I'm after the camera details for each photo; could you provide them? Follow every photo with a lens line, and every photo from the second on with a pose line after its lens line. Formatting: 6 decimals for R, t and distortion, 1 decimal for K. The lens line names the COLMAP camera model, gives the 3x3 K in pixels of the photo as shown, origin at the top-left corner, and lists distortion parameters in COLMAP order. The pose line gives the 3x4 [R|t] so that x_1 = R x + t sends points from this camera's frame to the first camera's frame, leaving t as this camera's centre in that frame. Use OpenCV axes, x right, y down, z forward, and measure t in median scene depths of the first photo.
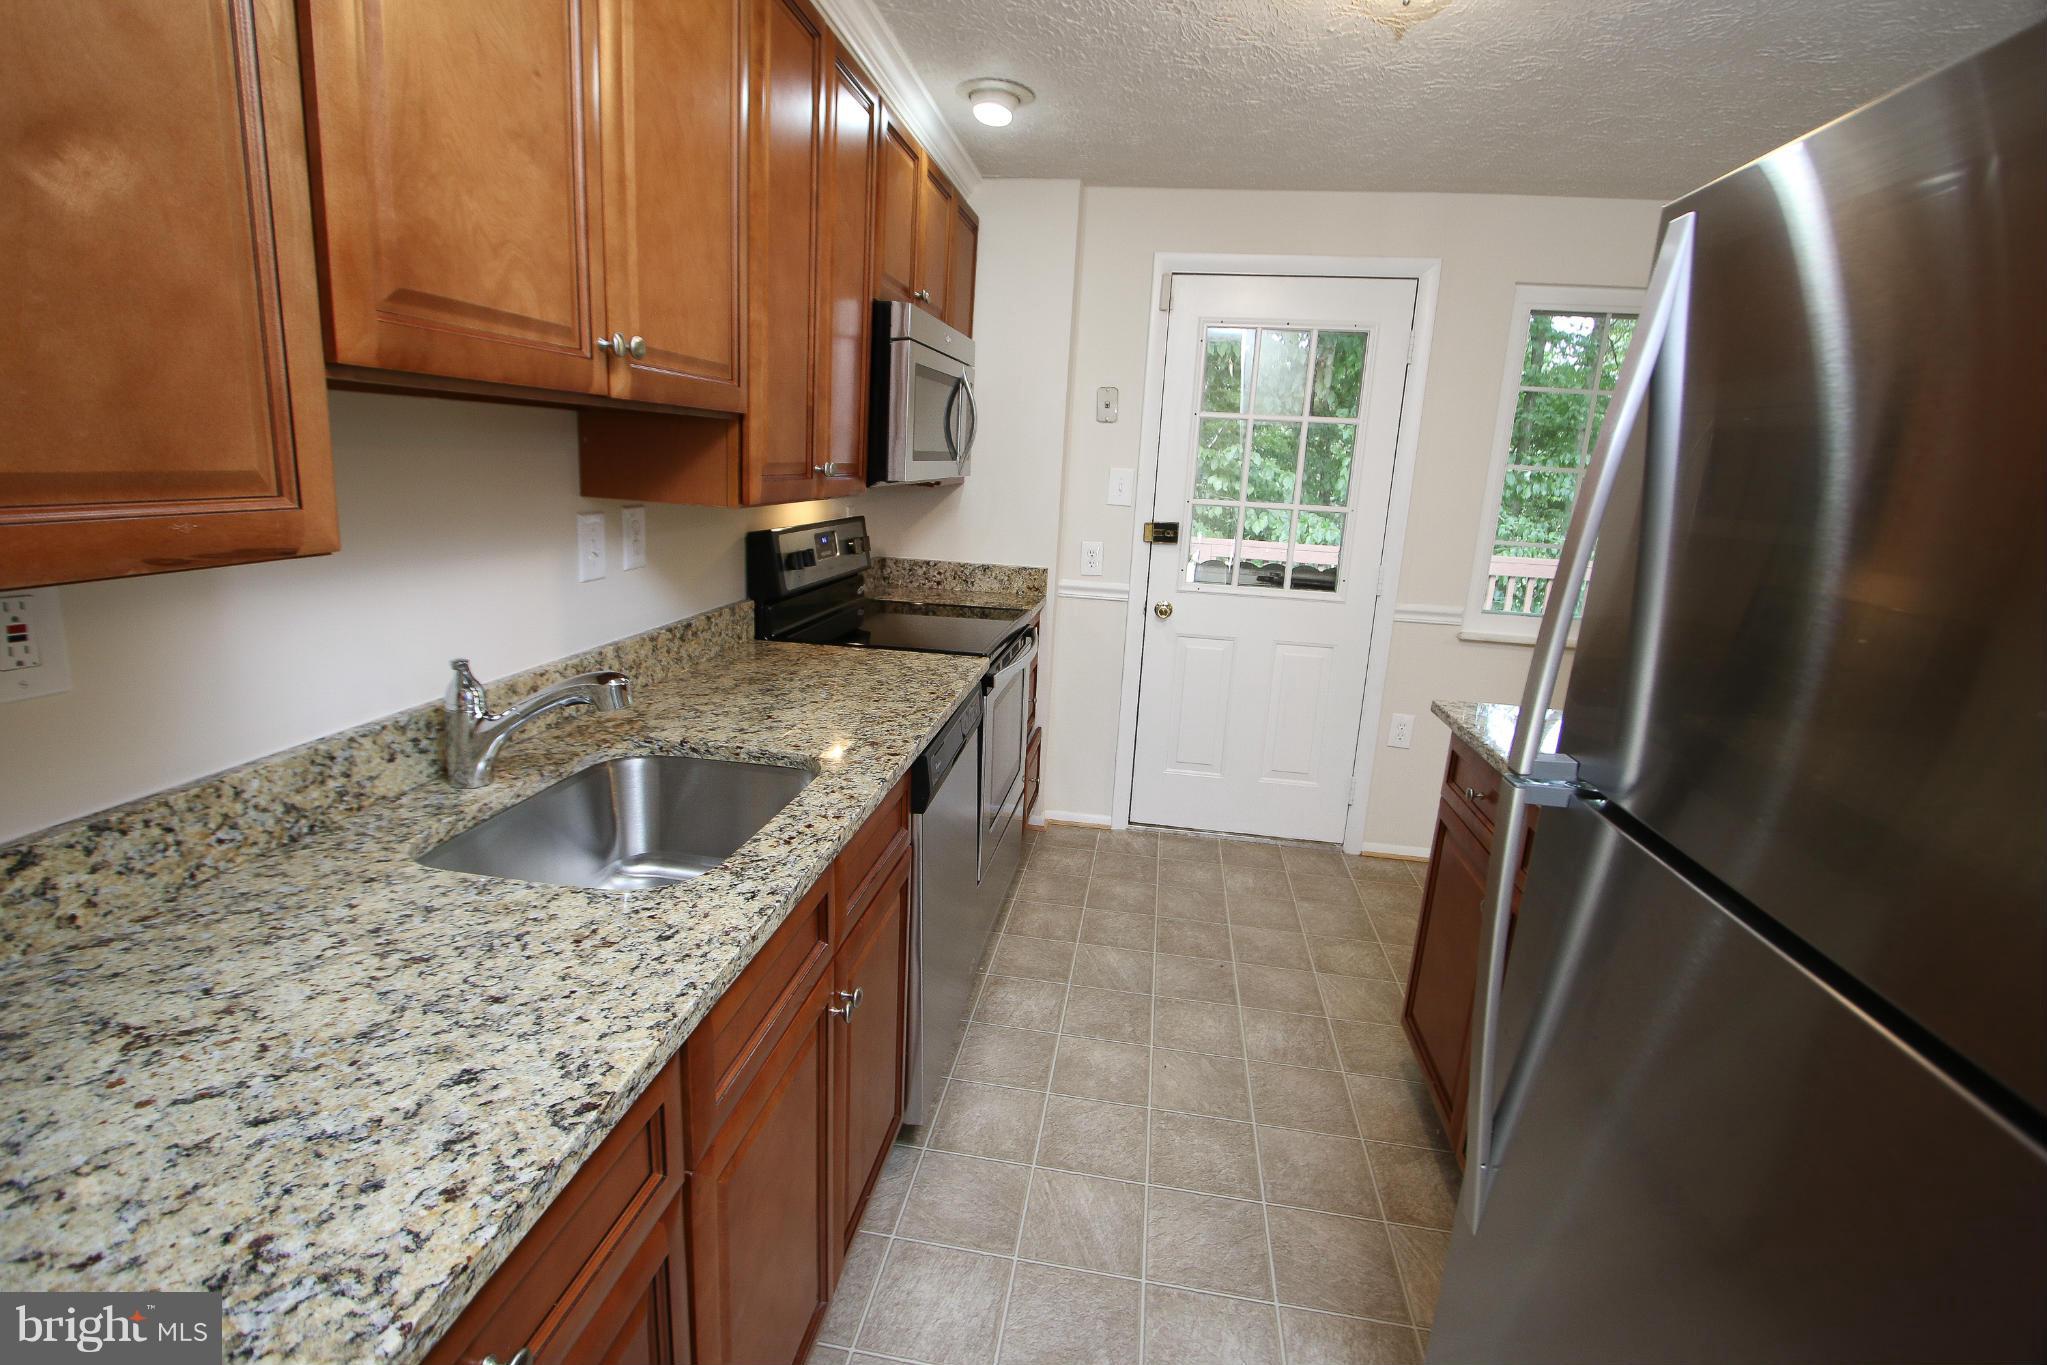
lens RADIAL K [[937.6, 0, 1007.9], [0, 937.6, 665.3], [0, 0, 1]] dist [-0.016520, 0.000650]
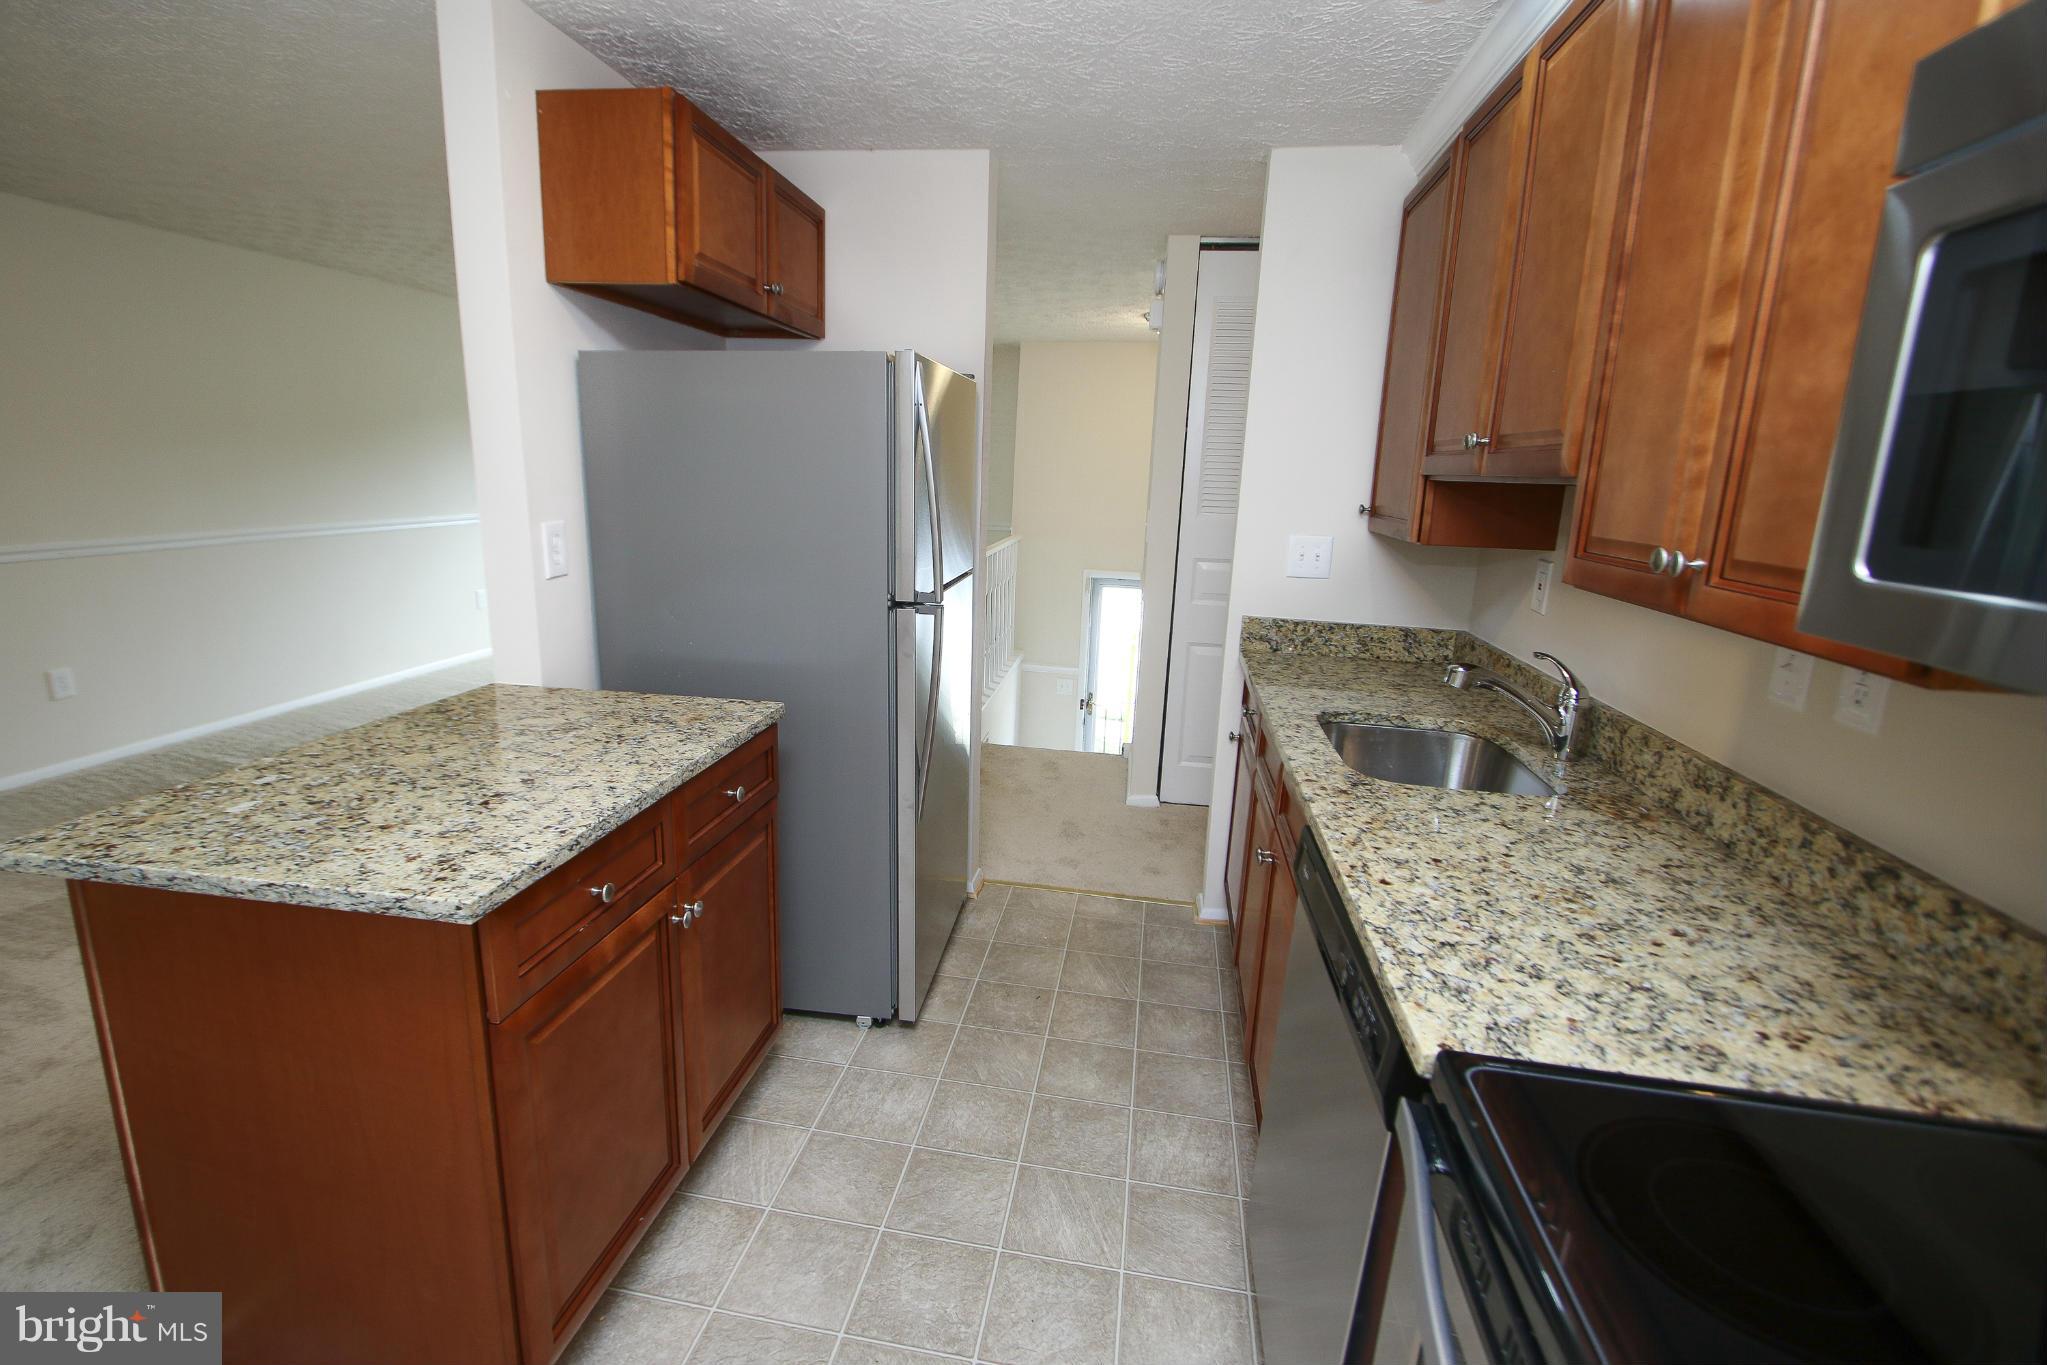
lens RADIAL K [[938.6, 0, 1009.0], [0, 938.6, 676.1], [0, 0, 1]] dist [-0.014908, 0.001248]
pose [[-0.996030, -0.087207, -0.017885, 0.226913], [-0.086554, 0.901699, 0.423613, -0.395121], [-0.020815, 0.423479, -0.905667, 1.743343]]
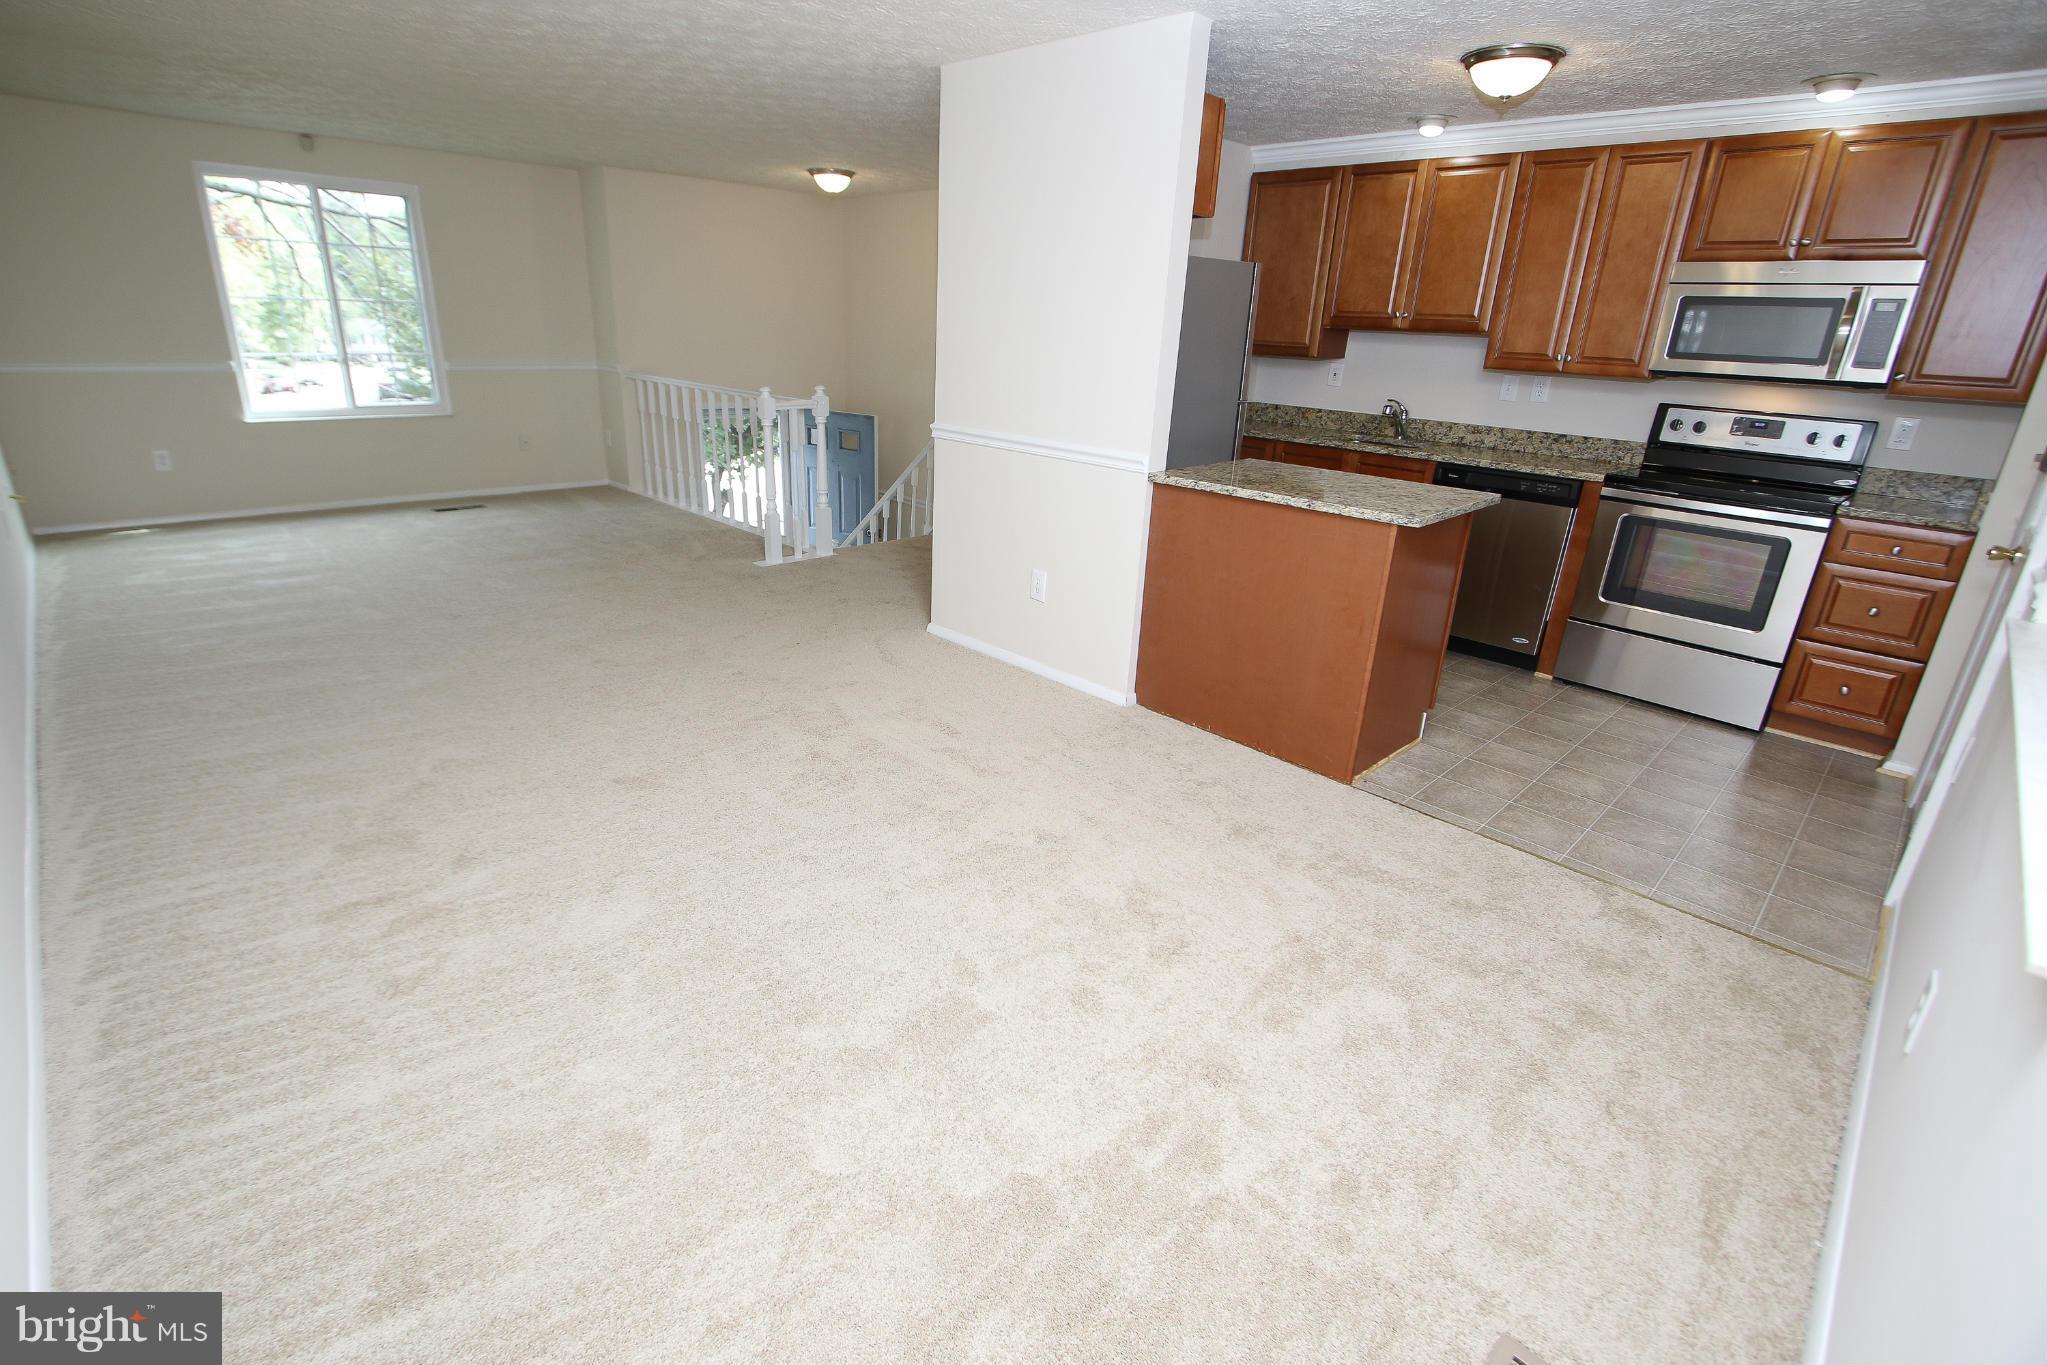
lens RADIAL K [[938.6, 0, 1009.0], [0, 938.6, 676.1], [0, 0, 1]] dist [-0.014908, 0.001248]
pose [[-0.580799, 0.216198, -0.784813, 2.683270], [-0.244800, 0.873076, 0.421676, -0.185765], [0.776367, 0.437031, -0.454157, 1.477872]]
